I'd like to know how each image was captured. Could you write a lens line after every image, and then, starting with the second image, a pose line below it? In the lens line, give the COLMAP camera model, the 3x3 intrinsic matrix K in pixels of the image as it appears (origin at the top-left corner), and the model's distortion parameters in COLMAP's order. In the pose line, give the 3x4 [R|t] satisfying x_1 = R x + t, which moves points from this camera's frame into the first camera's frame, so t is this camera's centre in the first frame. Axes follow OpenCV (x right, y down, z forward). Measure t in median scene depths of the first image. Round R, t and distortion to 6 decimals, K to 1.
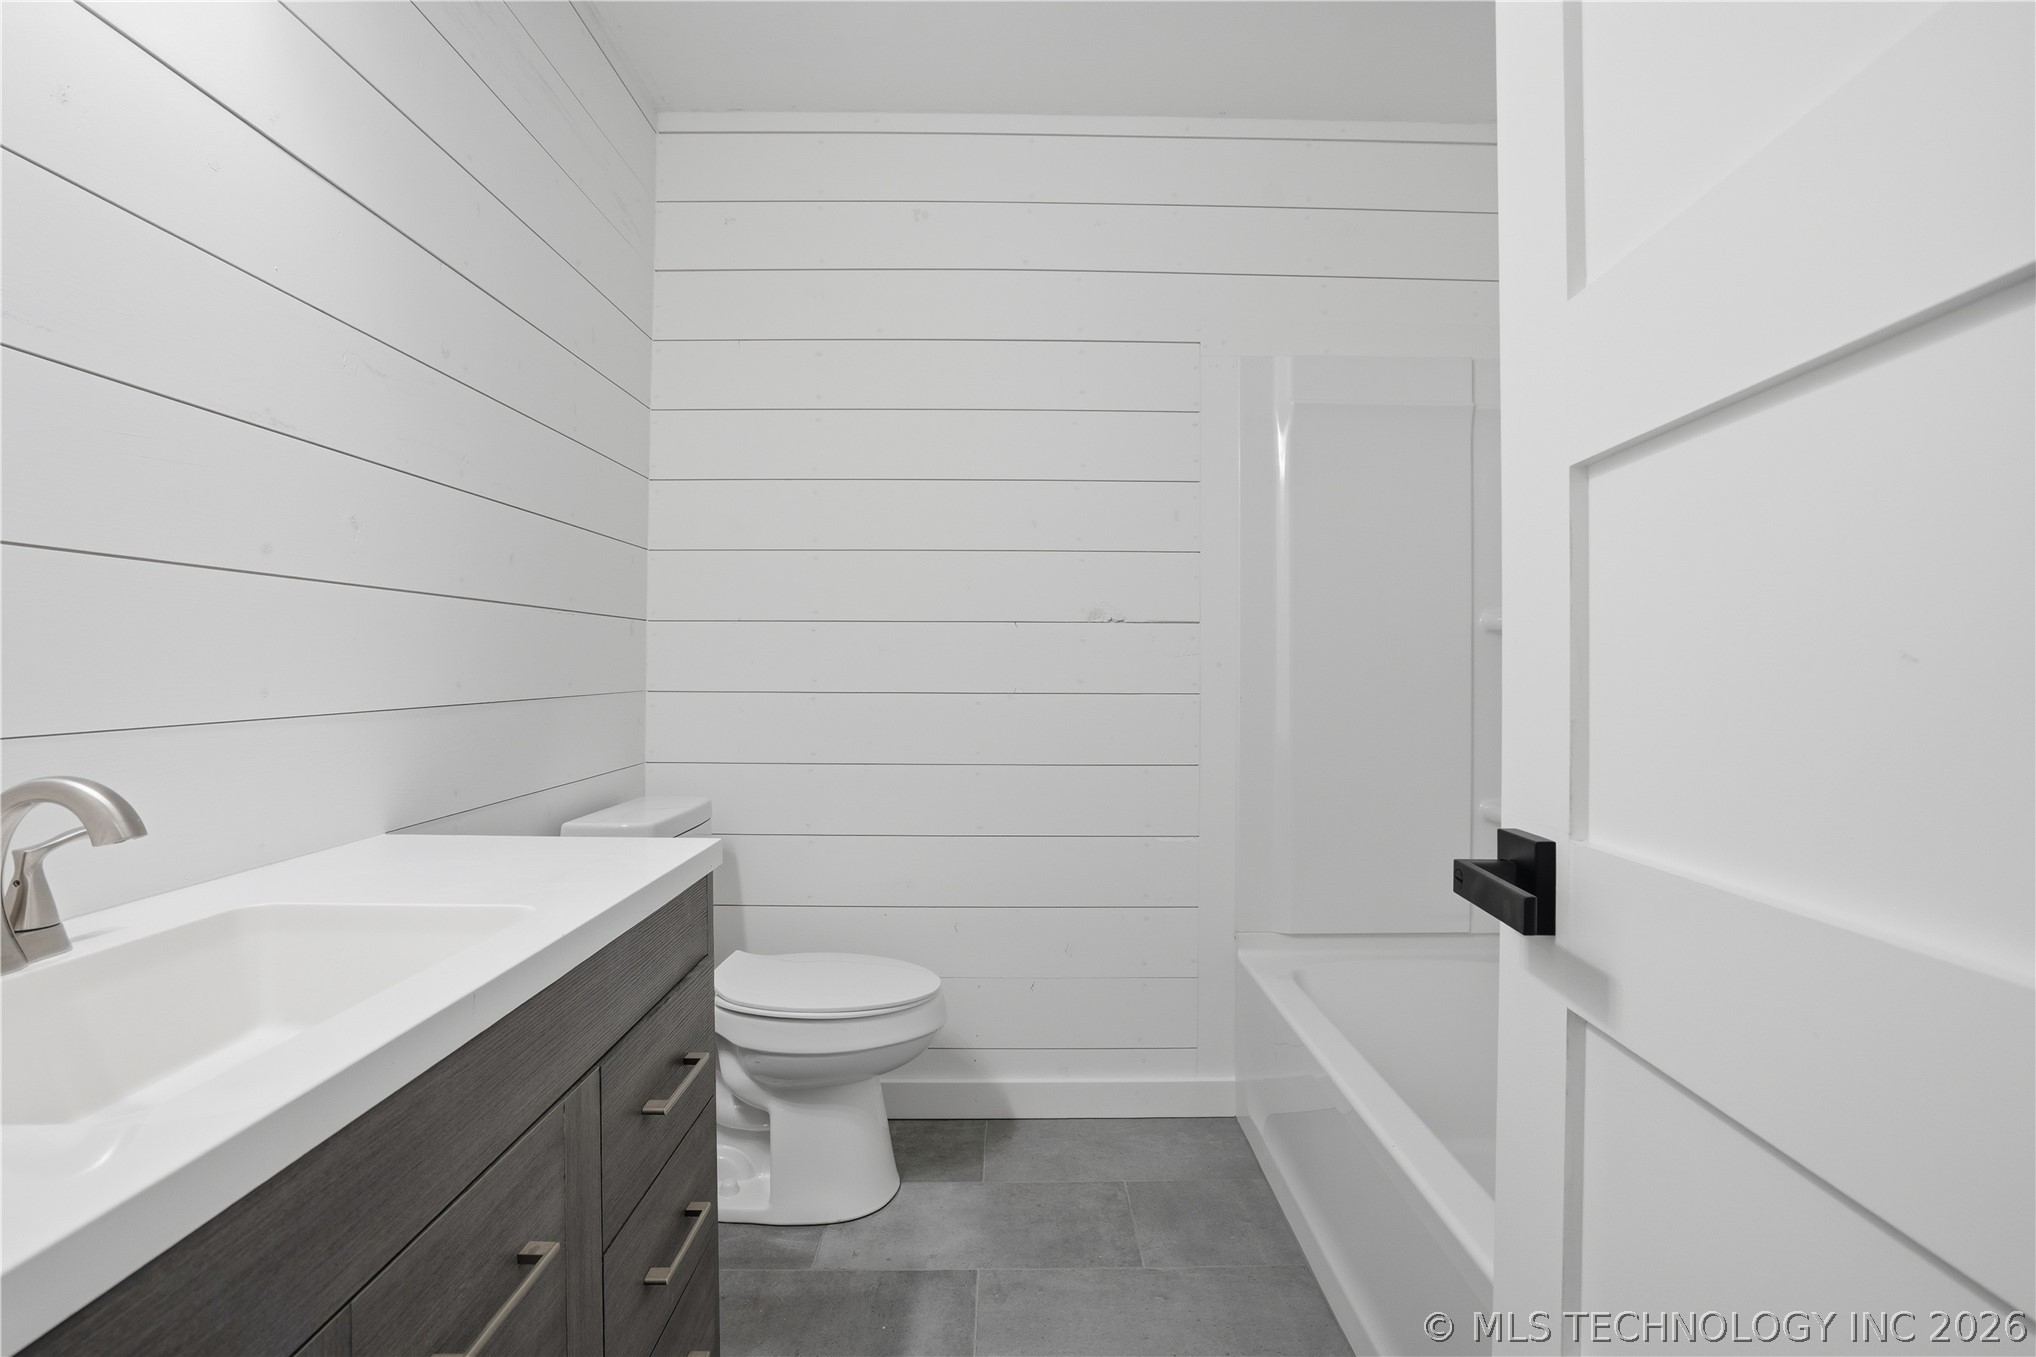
lens RADIAL K [[962.2, 0, 1022.5], [0, 962.2, 685.7], [0, 0, 1]] dist [-0.059386, 0.022309]
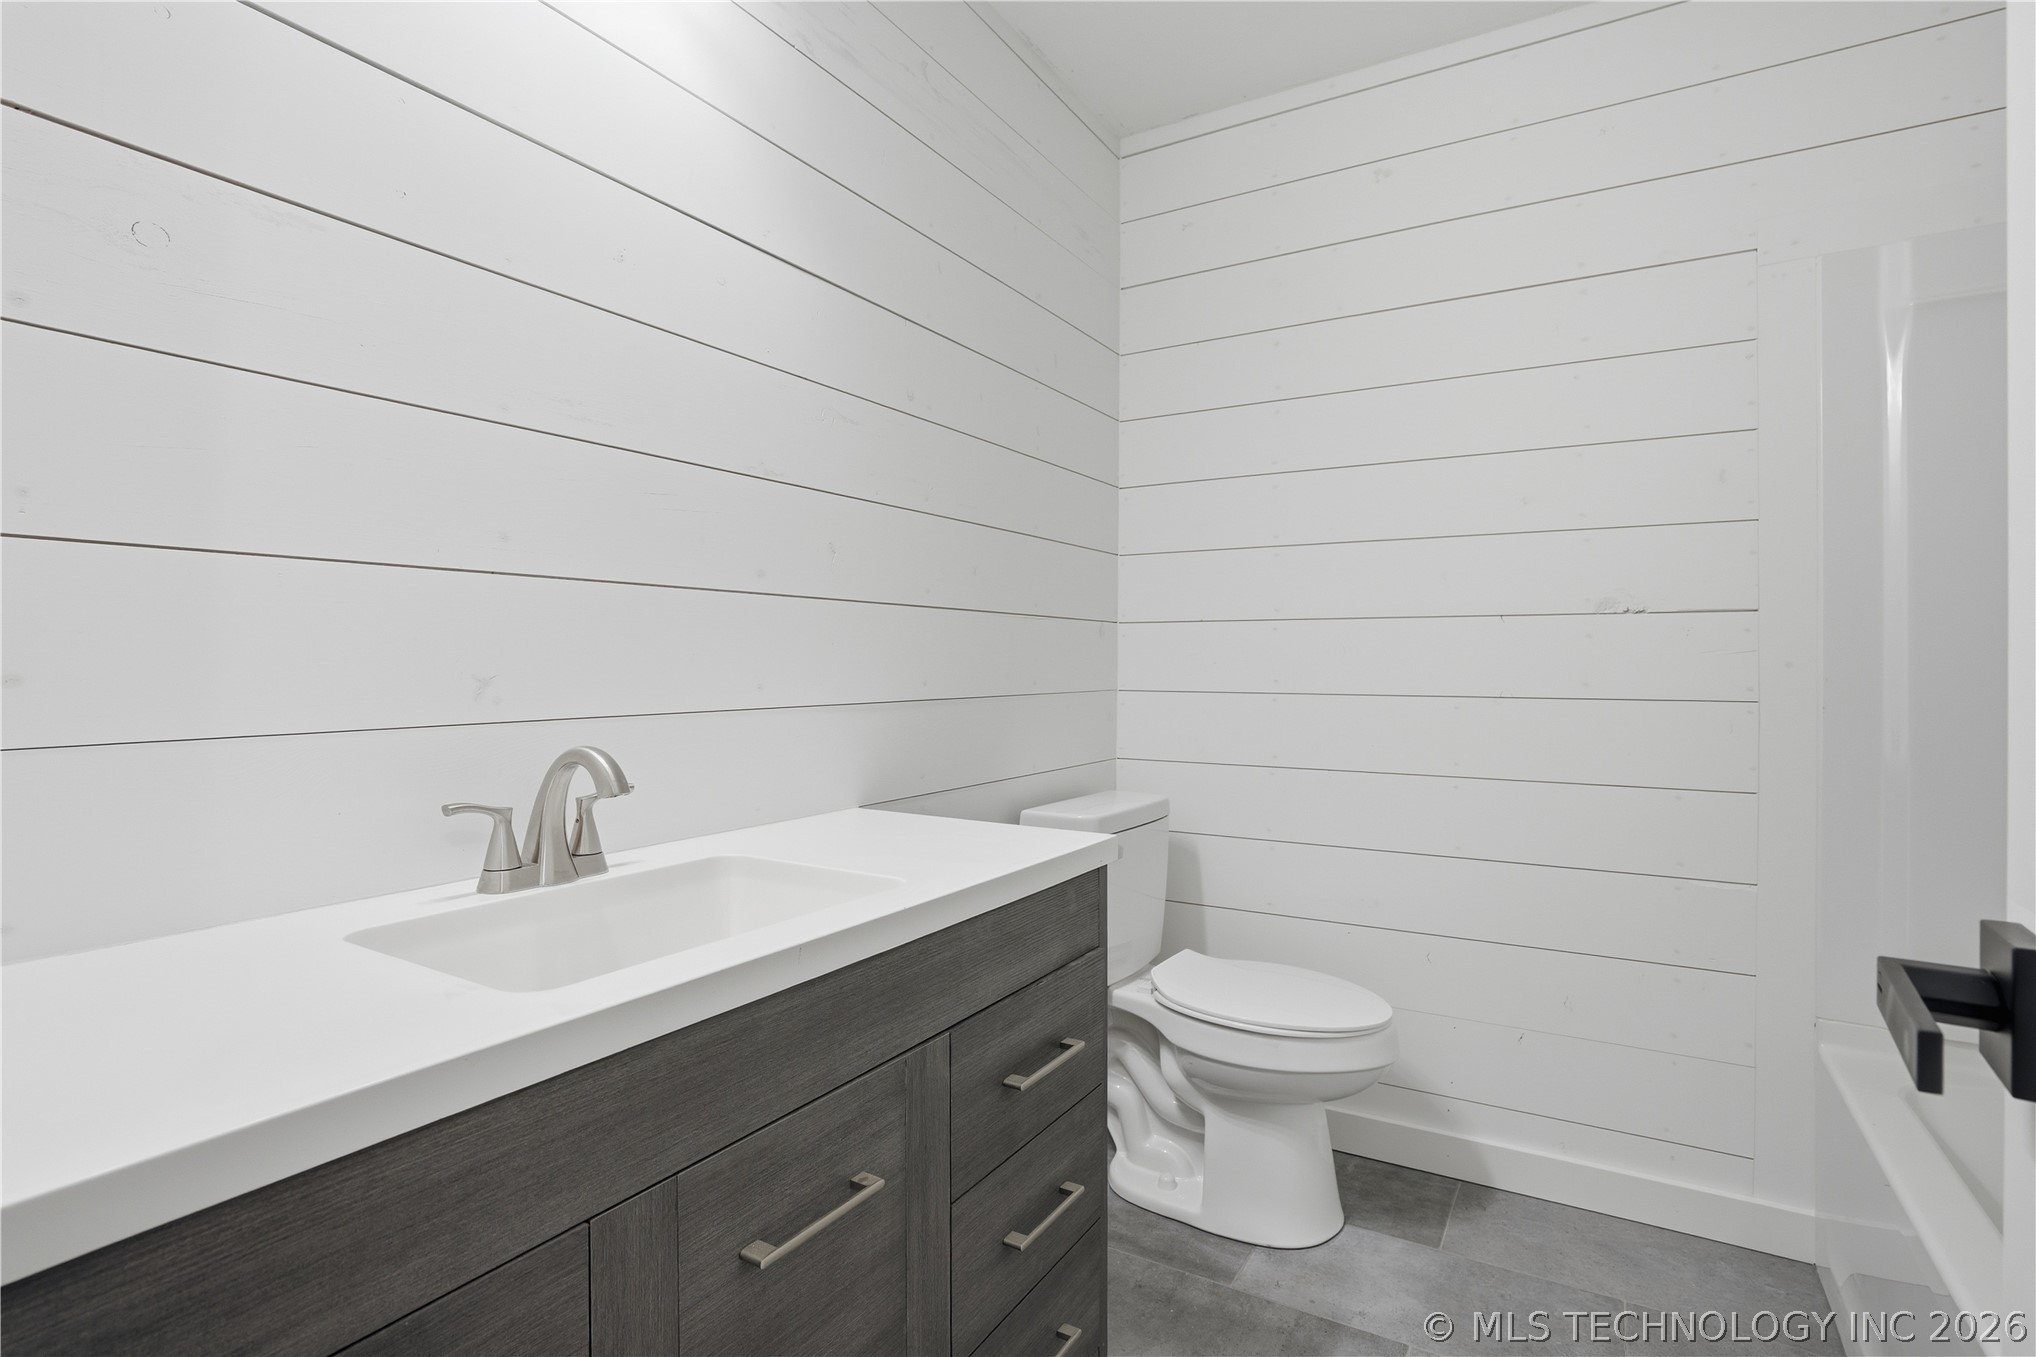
lens RADIAL K [[975.6, 0, 1032.3], [0, 975.6, 680.9], [0, 0, 1]] dist [-0.059530, 0.023470]
pose [[0.849528, 0.007230, -0.527494, 0.111449], [-0.009936, 0.999948, -0.002296, -0.001447], [0.527450, 0.007192, 0.849556, 0.046766]]
